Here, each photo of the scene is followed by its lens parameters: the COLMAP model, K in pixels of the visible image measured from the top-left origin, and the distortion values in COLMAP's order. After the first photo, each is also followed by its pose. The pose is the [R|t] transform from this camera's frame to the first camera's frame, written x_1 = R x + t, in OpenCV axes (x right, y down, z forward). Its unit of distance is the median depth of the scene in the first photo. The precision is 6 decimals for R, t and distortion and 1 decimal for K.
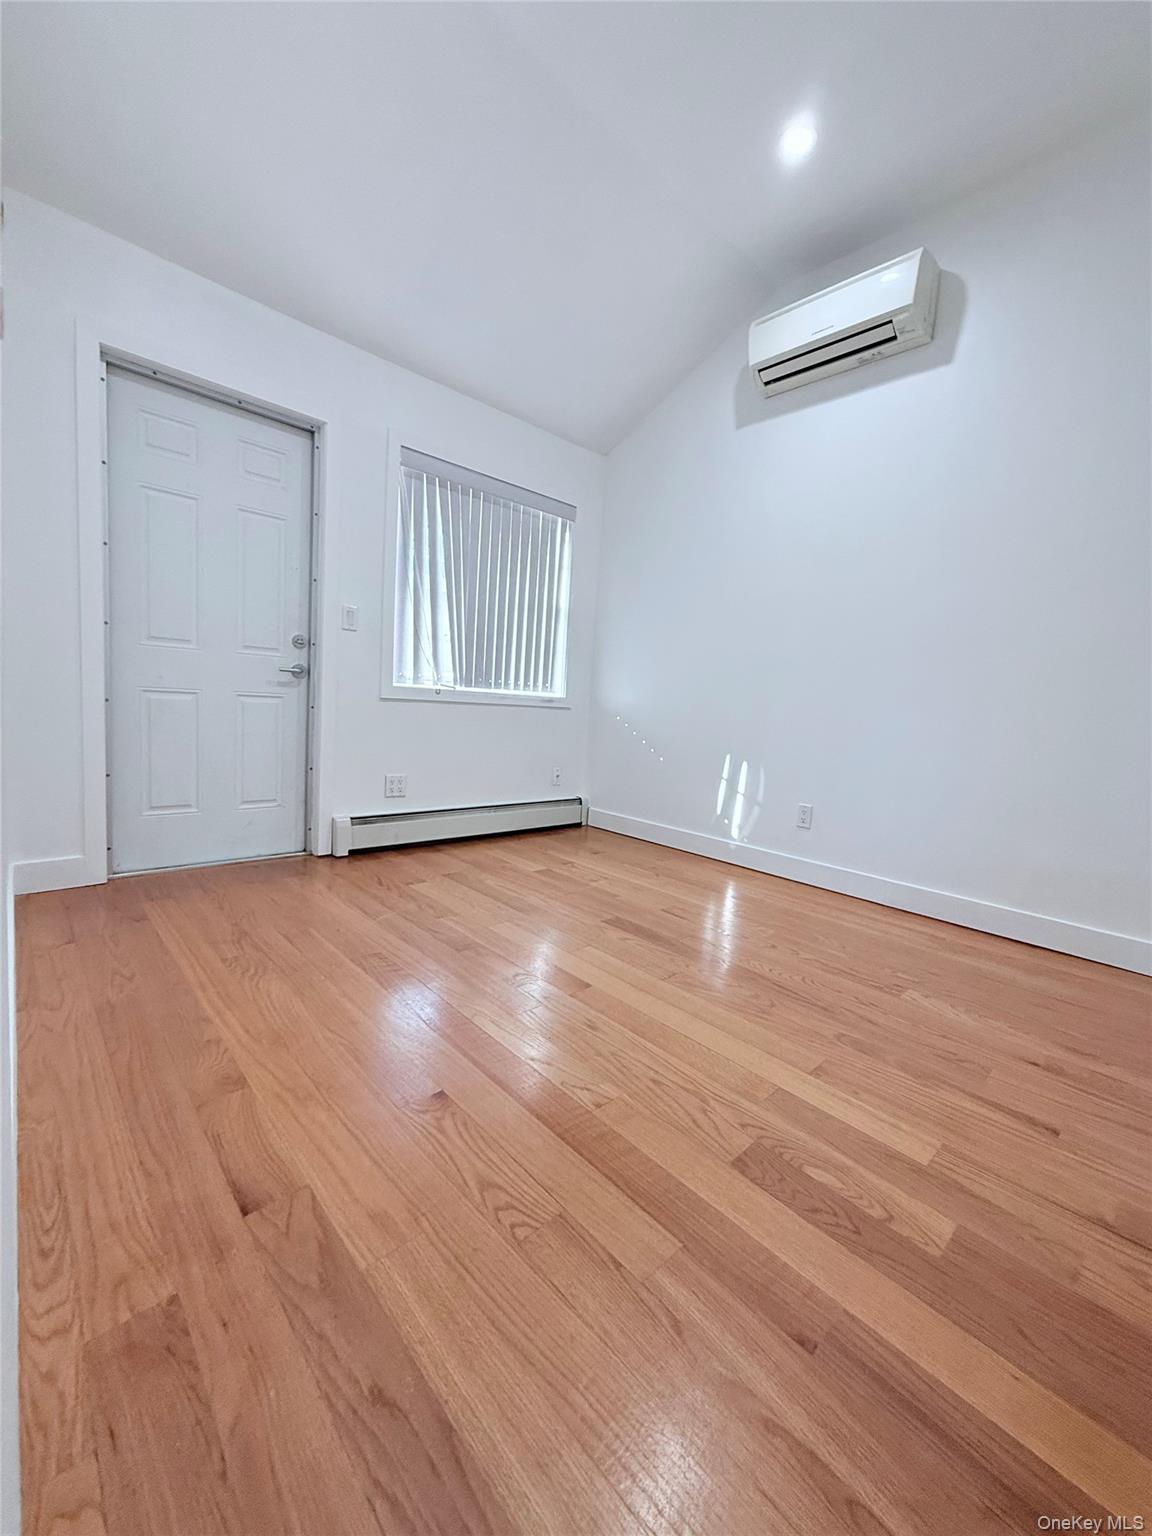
lens RADIAL K [[609.7, 0, 579.6], [0, 609.7, 764.4], [0, 0, 1]] dist [-0.005956, 0.000109]
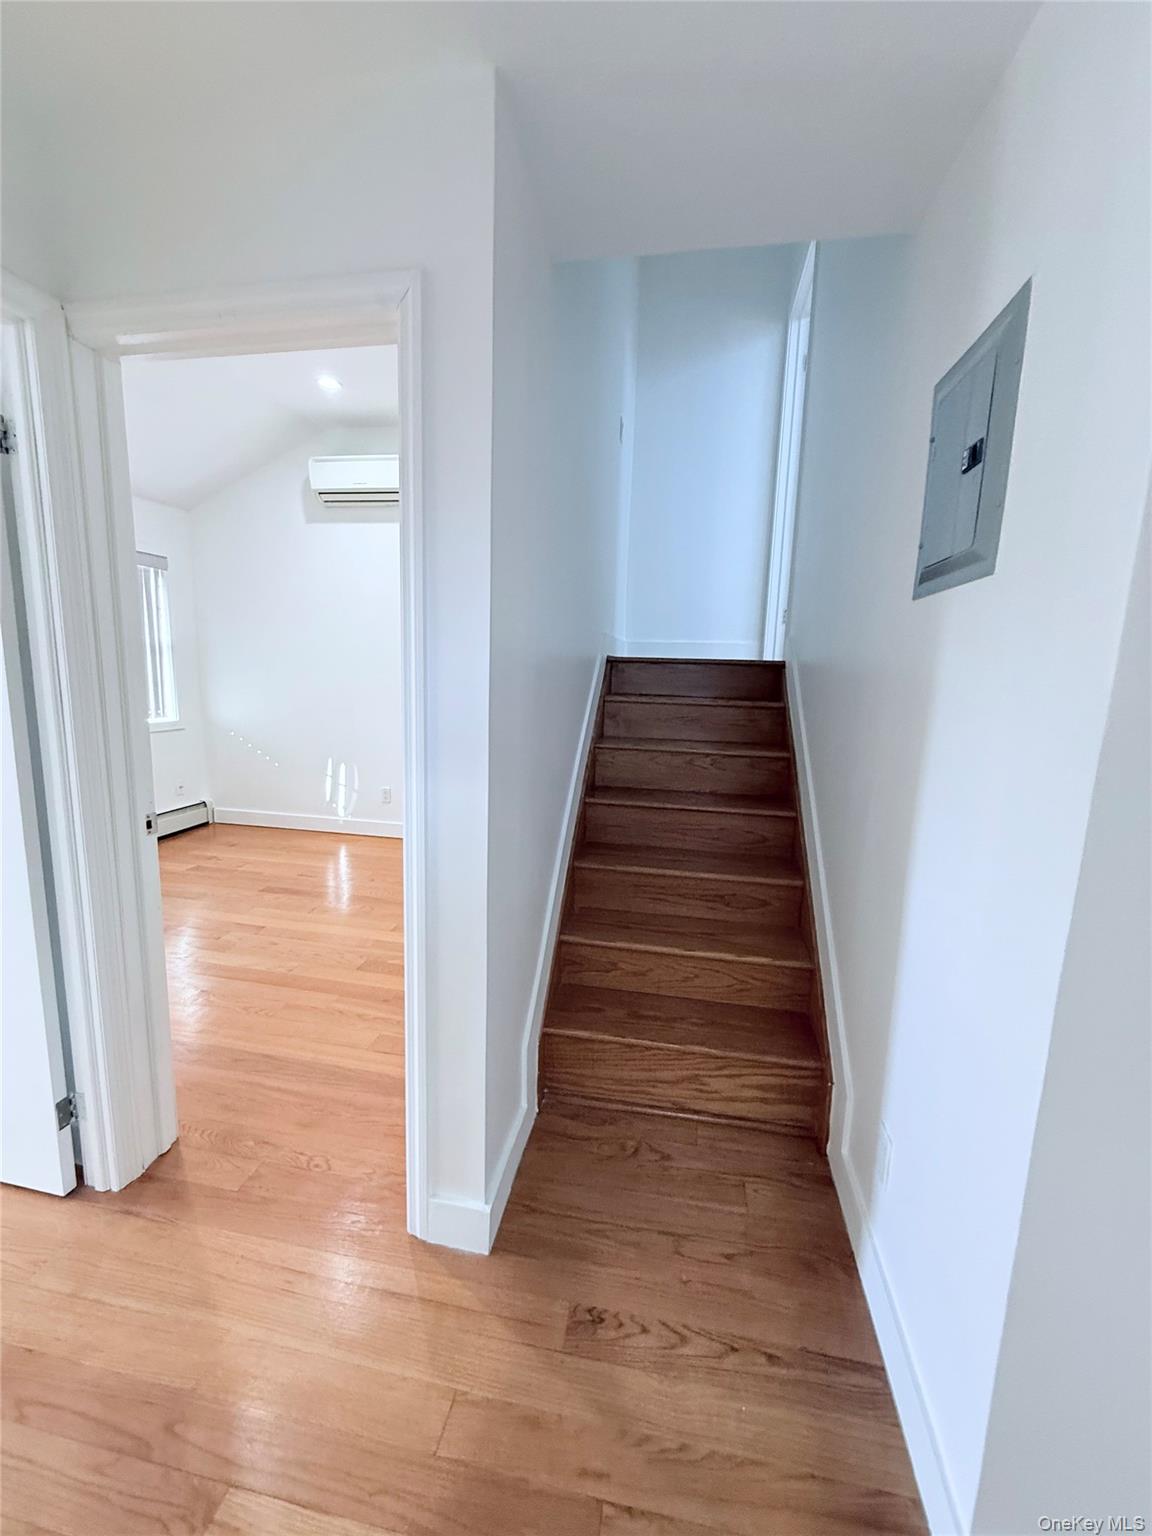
lens RADIAL K [[609.7, 0, 583.0], [0, 609.7, 762.7], [0, 0, 1]] dist [-0.005956, 0.000109]
pose [[0.800337, -0.129492, 0.585399, -0.122223], [0.078470, 0.990622, 0.111846, -0.125600], [-0.594393, -0.043578, 0.802993, -0.518408]]
